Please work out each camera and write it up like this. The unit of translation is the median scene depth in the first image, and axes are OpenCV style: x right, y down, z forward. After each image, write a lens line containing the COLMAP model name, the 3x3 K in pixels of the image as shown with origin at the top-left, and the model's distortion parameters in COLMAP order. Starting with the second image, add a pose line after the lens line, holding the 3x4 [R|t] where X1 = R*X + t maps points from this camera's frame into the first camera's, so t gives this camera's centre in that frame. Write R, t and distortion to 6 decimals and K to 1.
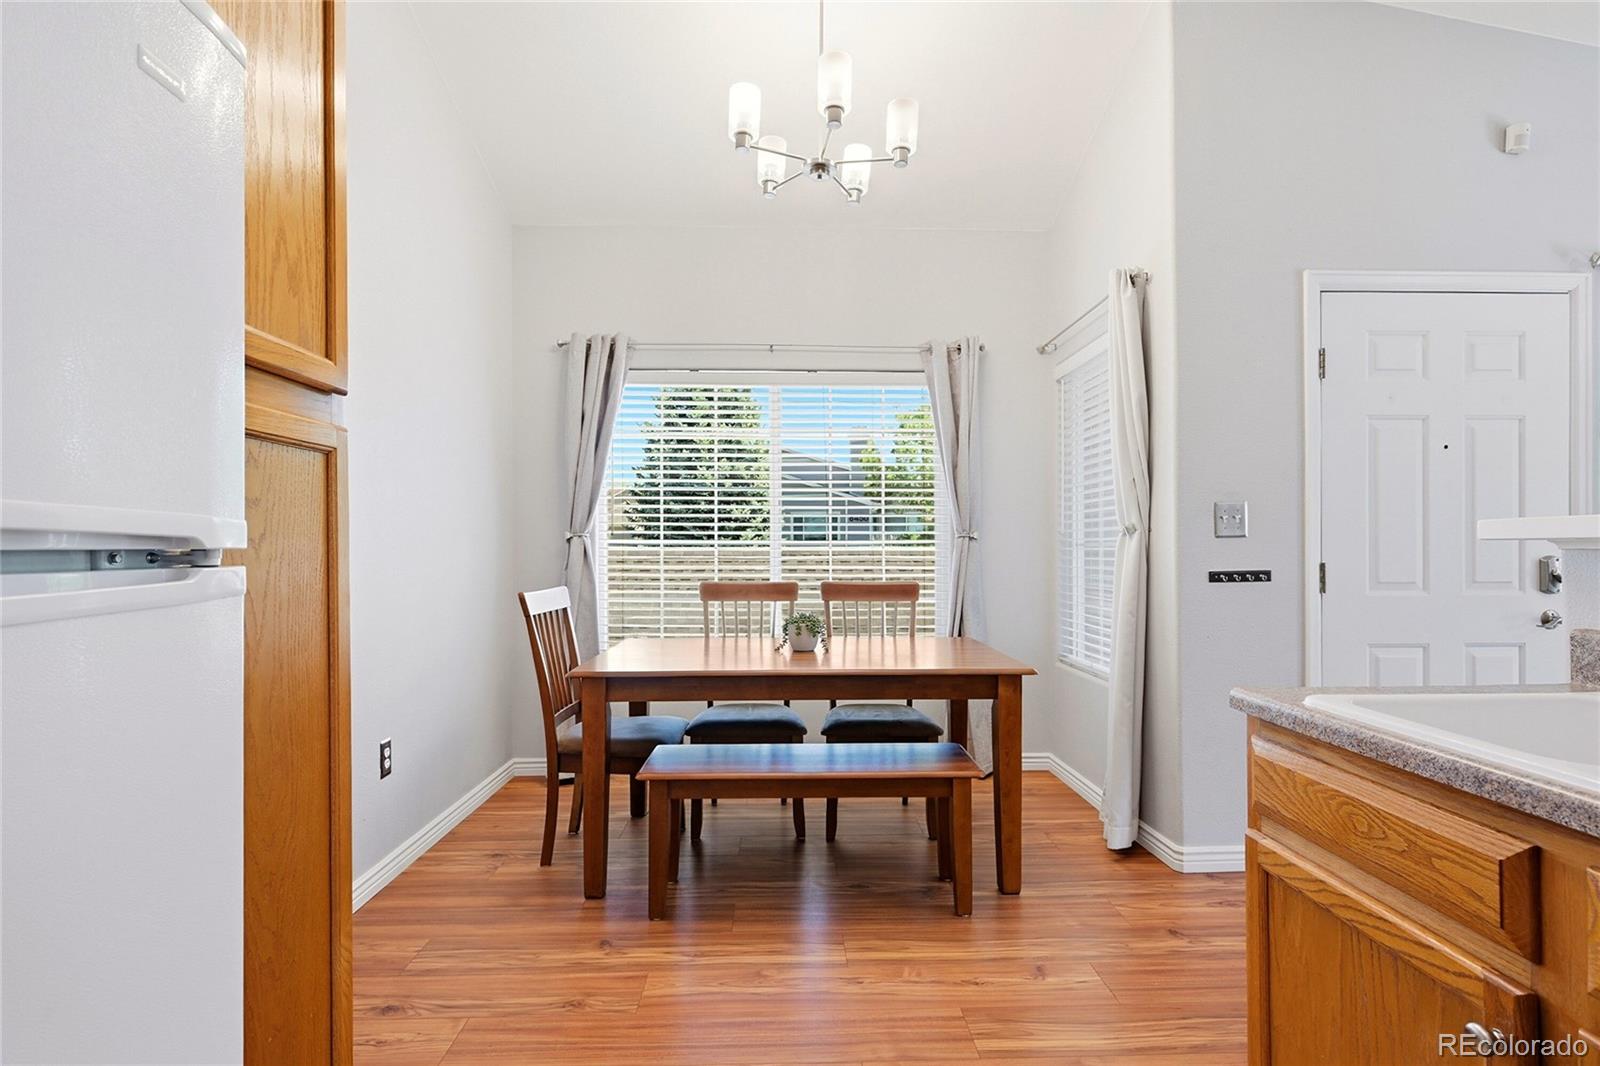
lens RADIAL K [[774.7, 0, 806.1], [0, 774.7, 554.9], [0, 0, 1]] dist [-0.002013, 0.000107]
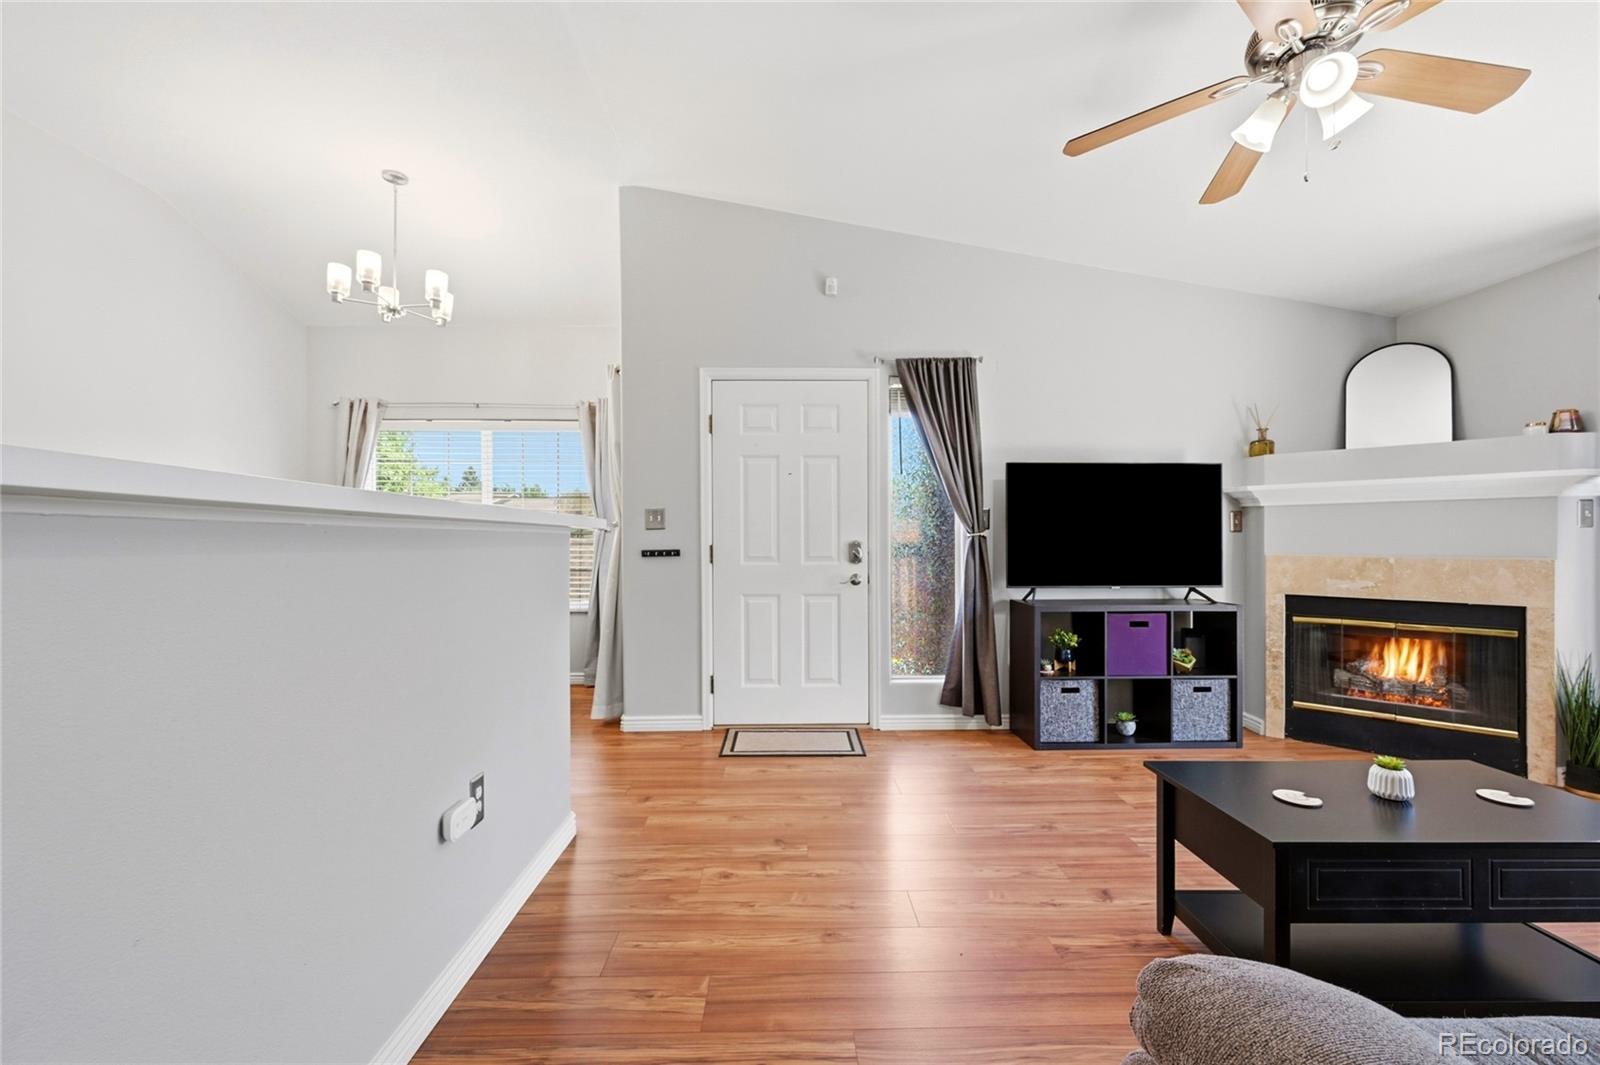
lens RADIAL K [[633.3, 0, 805.3], [0, 633.3, 540.6], [0, 0, 1]] dist [-0.000804, 0.000107]
pose [[0.999916, -0.000417, -0.012991, 0.869774], [0.000374, 0.999994, -0.003334, 0.005506], [0.012993, 0.003329, 0.999910, -0.340197]]
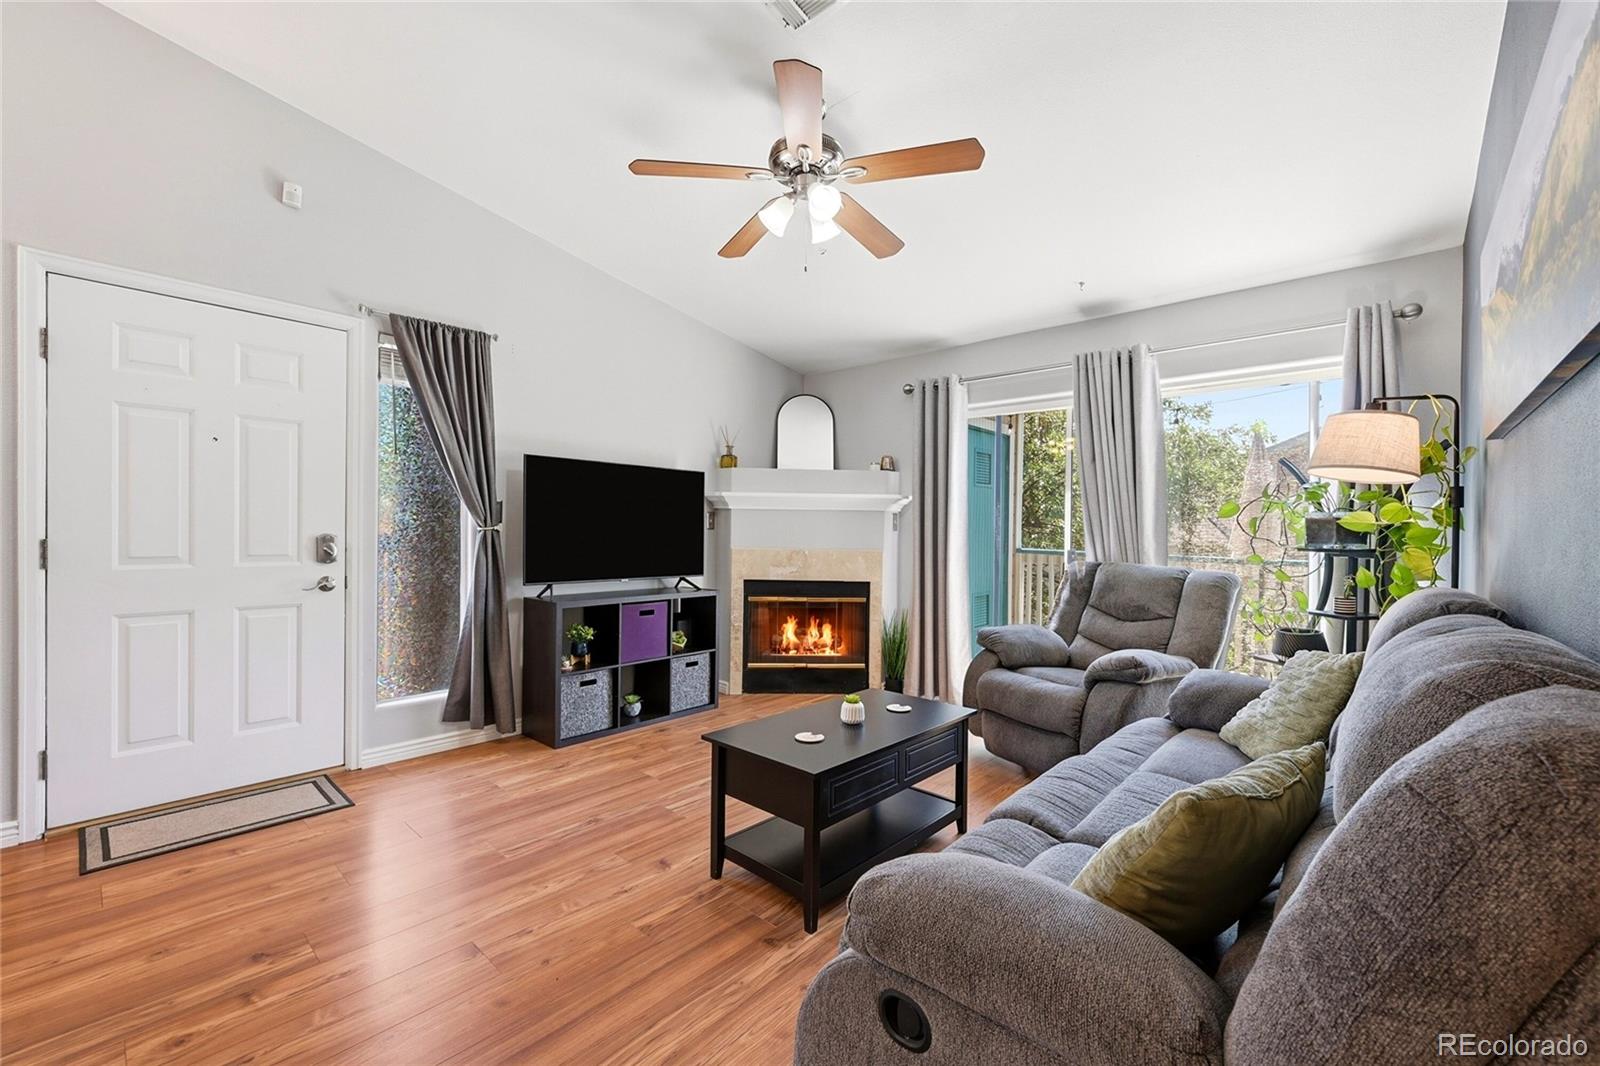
lens RADIAL K [[645.6, 0, 796.4], [0, 645.6, 534.9], [0, 0, 1]] dist [-0.001764, 0.000373]
pose [[0.699539, 0.006824, 0.714562, 0.740796], [-0.011694, 0.999930, 0.001899, -0.008345], [-0.714499, -0.009684, 0.699570, -0.292826]]
